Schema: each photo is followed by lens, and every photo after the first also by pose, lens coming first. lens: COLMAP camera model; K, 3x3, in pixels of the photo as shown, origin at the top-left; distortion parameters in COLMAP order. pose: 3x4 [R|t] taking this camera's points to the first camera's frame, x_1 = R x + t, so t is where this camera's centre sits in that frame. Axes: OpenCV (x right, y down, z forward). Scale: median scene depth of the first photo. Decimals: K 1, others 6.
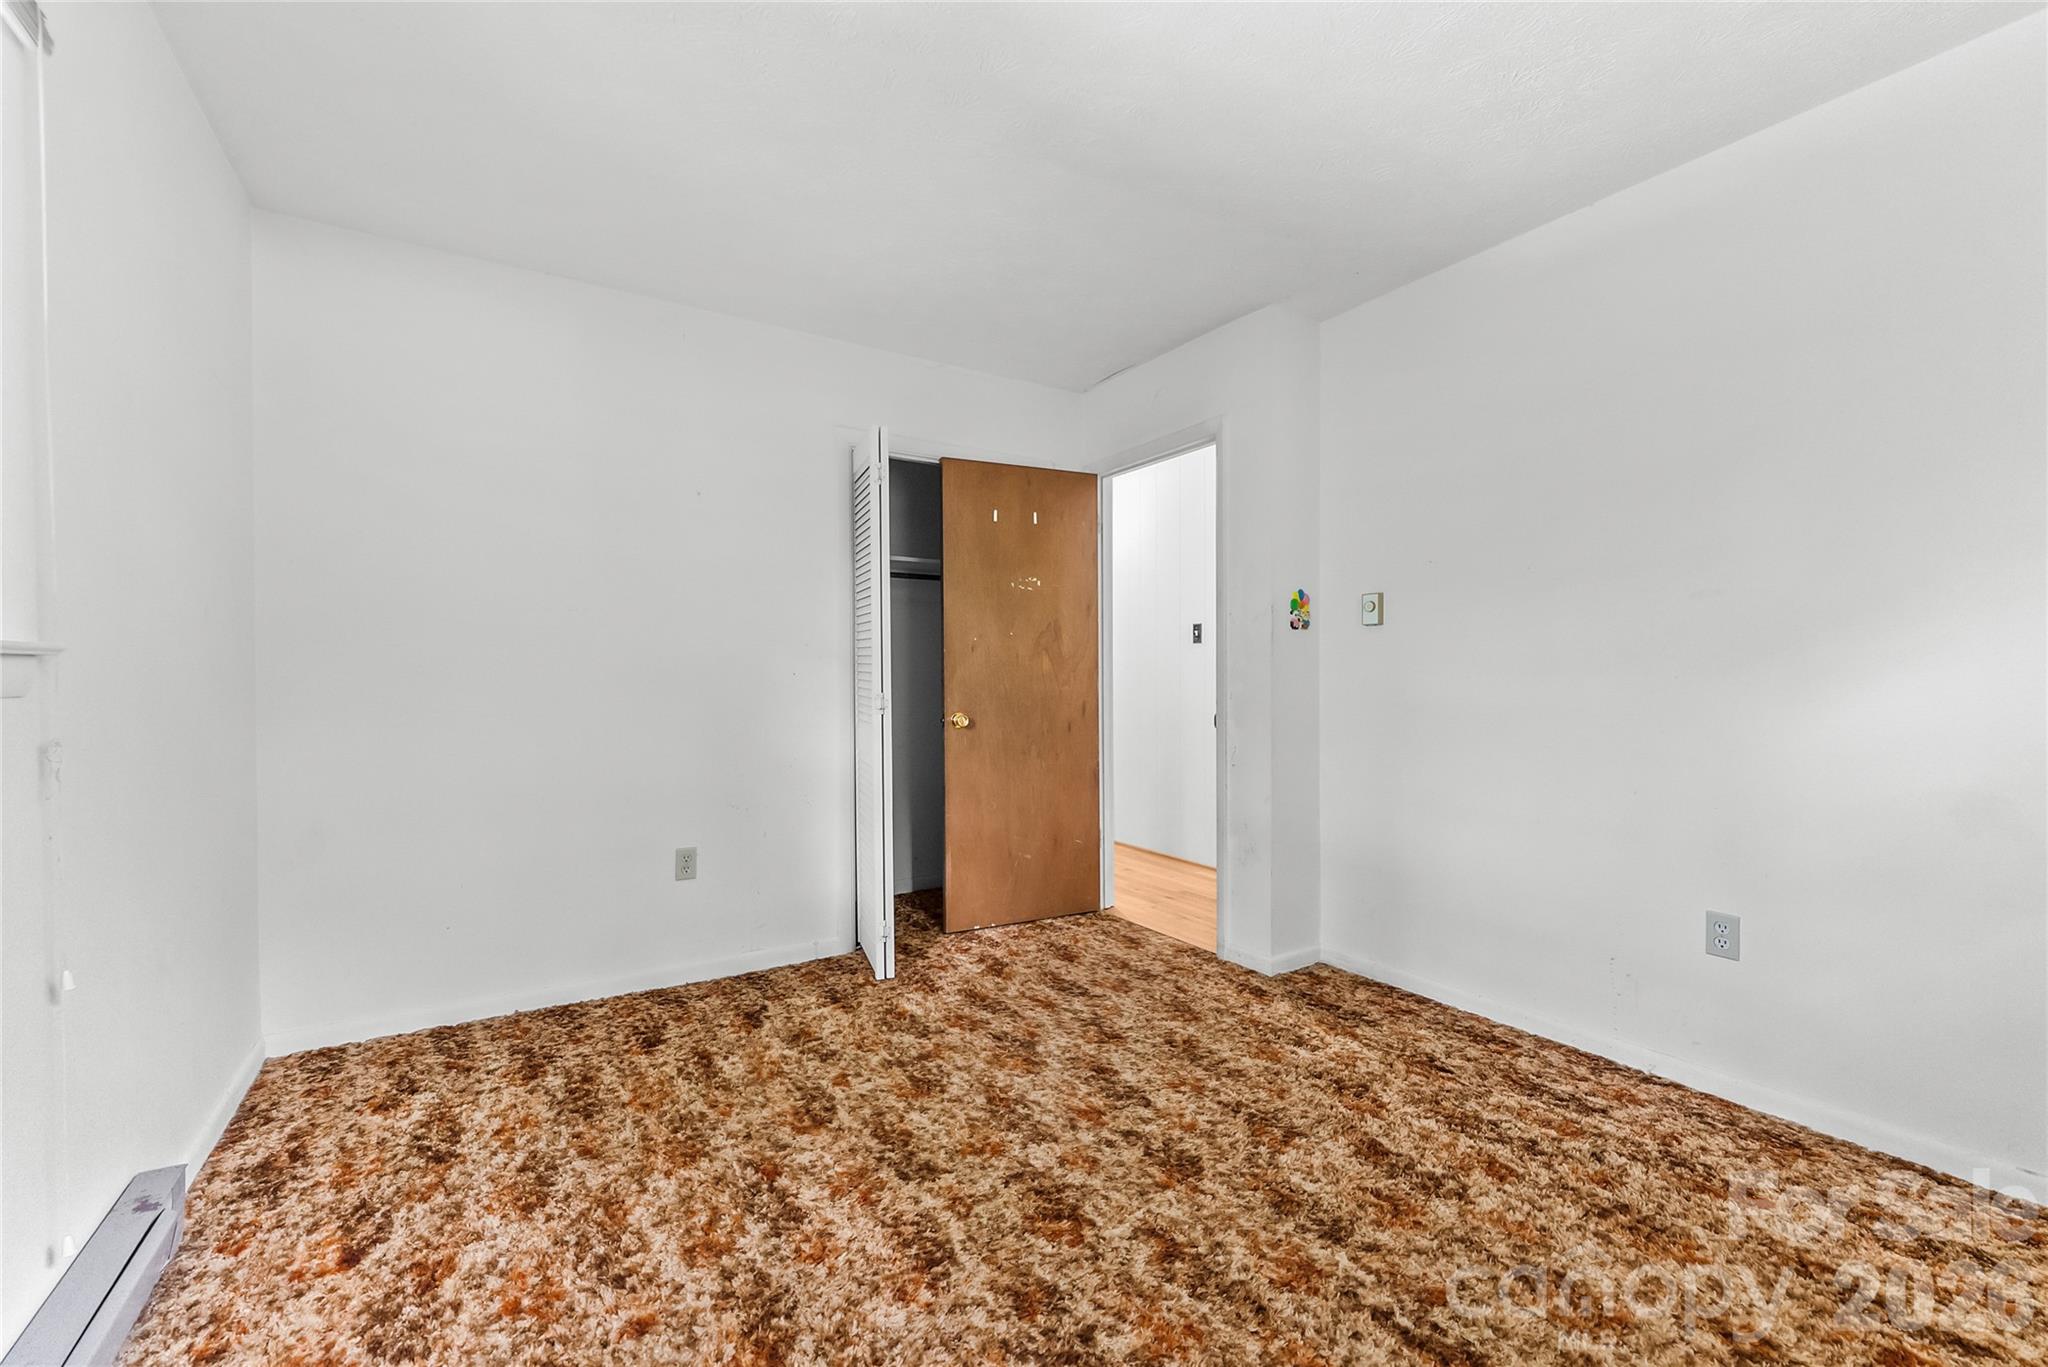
lens RADIAL K [[831.5, 0, 1027.4], [0, 831.5, 674.4], [0, 0, 1]] dist [-0.001155, -0.000415]
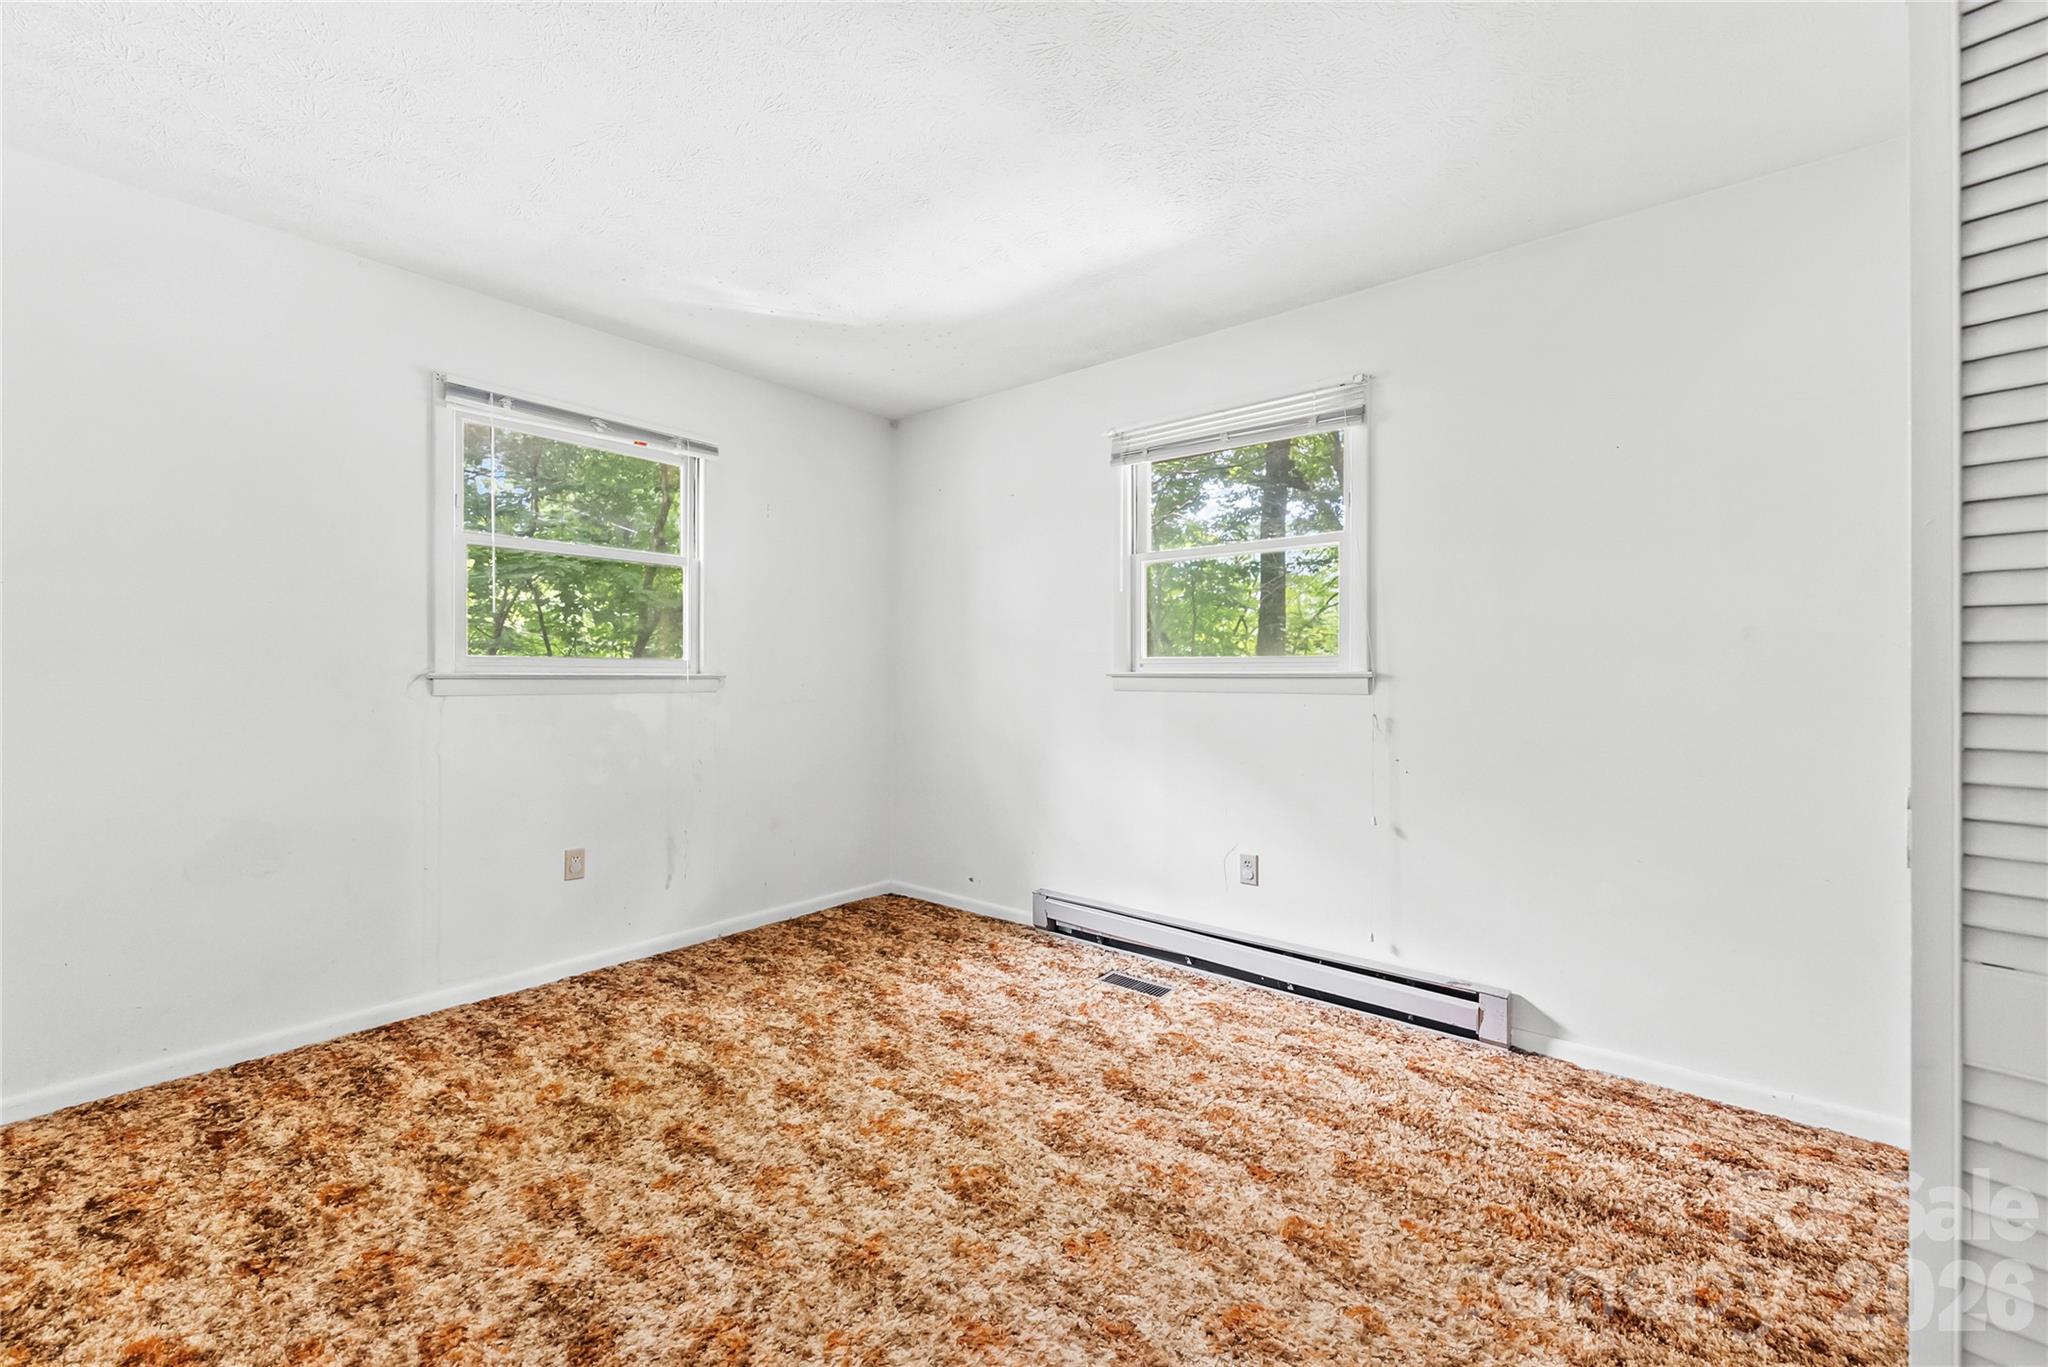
lens RADIAL K [[831.5, 0, 1027.4], [0, 831.5, 674.4], [0, 0, 1]] dist [-0.001155, -0.000415]
pose [[-0.952515, 0.001256, -0.304491, 0.286540], [-0.000050, 0.999991, 0.004283, -0.025498], [0.304493, 0.004095, -0.952506, 1.926468]]
